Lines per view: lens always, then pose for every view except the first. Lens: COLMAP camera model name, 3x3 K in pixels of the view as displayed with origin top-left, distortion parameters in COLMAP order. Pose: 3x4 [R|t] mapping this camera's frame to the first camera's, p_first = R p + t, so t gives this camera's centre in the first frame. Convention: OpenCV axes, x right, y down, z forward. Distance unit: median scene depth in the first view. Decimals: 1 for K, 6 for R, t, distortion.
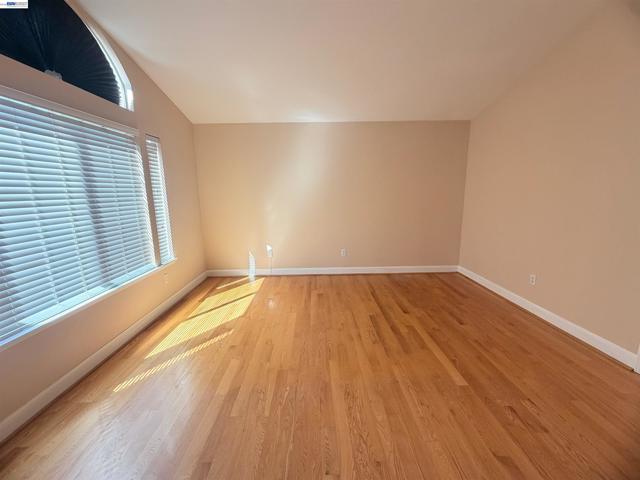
lens RADIAL K [[258.5, 0, 320.0], [0, 258.5, 240.0], [0, 0, 1]] dist [0.003653, -0.000449]
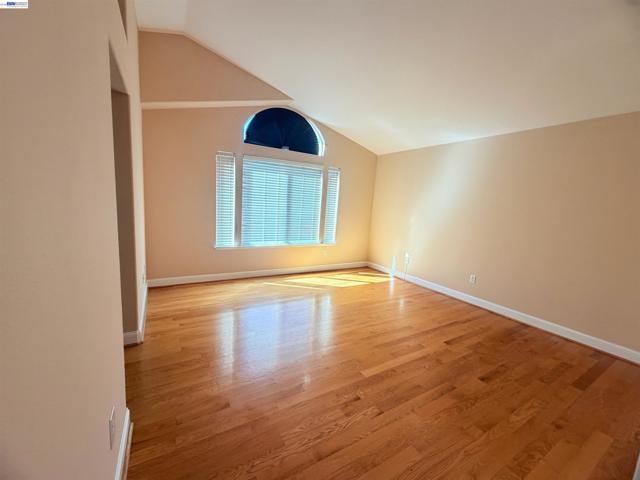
lens RADIAL K [[258.5, 0, 320.0], [0, 258.5, 240.0], [0, 0, 1]] dist [0.003653, -0.000449]
pose [[0.506753, 0.172805, -0.844595, 0.797412], [-0.230505, 0.971194, 0.060405, -0.021386], [0.830704, 0.164073, 0.531988, 0.088164]]
